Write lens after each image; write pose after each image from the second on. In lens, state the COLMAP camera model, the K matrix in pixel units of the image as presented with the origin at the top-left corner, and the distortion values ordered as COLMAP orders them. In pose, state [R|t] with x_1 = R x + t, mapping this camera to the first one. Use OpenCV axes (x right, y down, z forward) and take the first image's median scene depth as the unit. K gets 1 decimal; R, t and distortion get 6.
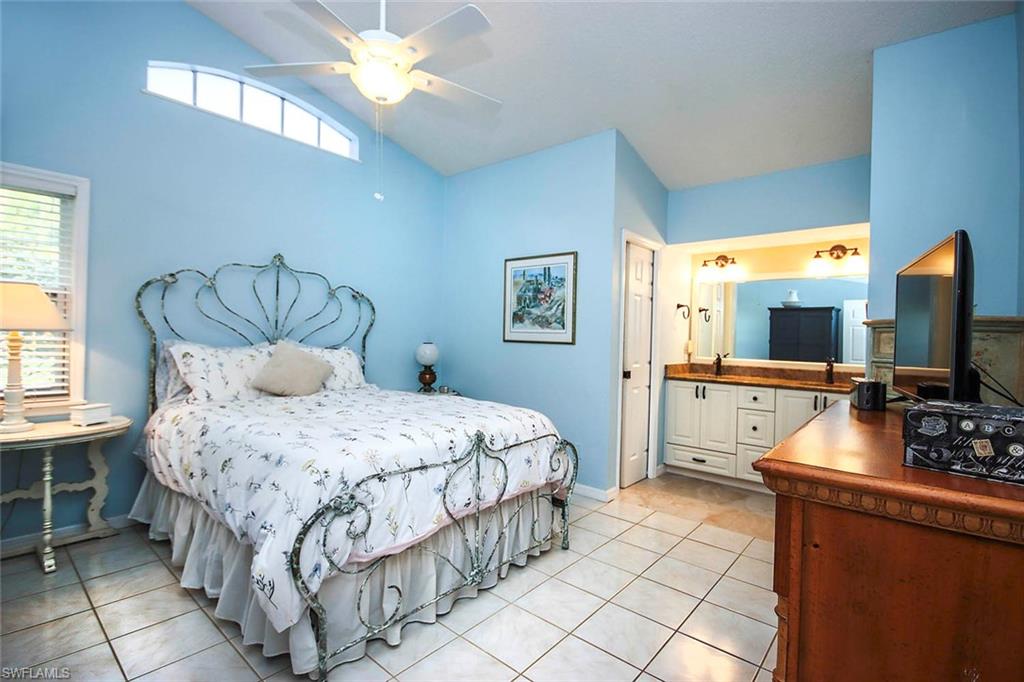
lens RADIAL K [[480.6, 0, 513.1], [0, 480.6, 336.4], [0, 0, 1]] dist [-0.002073, -0.004279]
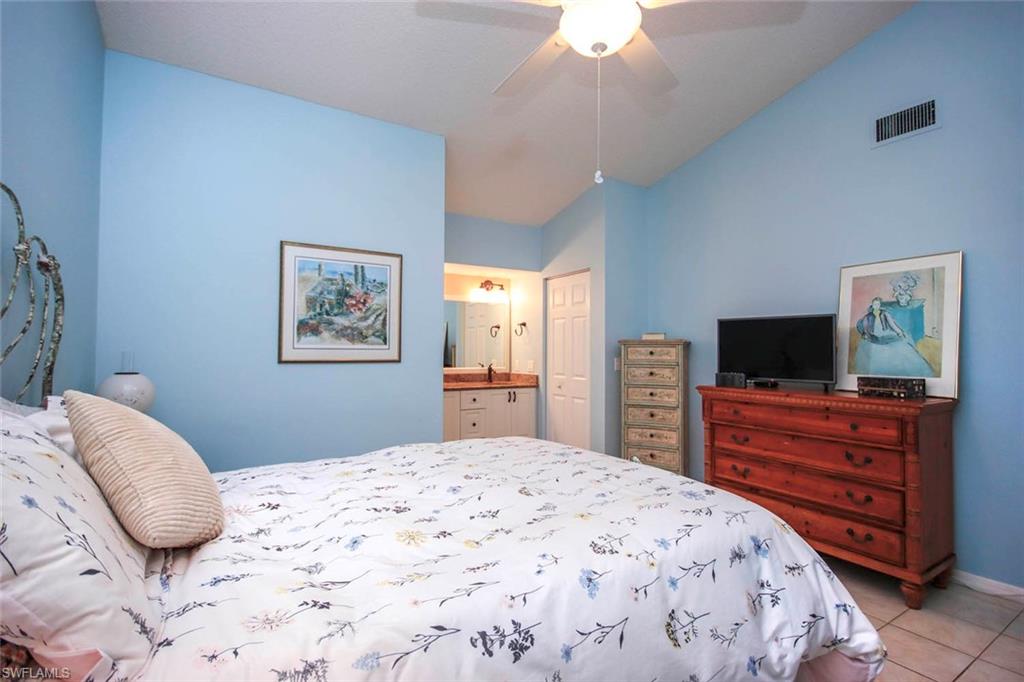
lens RADIAL K [[480.6, 0, 514.2], [0, 480.6, 345.8], [0, 0, 1]] dist [-0.002073, -0.004279]
pose [[0.295600, -0.013364, 0.955218, -0.605942], [0.008411, 0.999900, 0.011386, -0.019436], [-0.955275, 0.004669, 0.295682, 0.524152]]
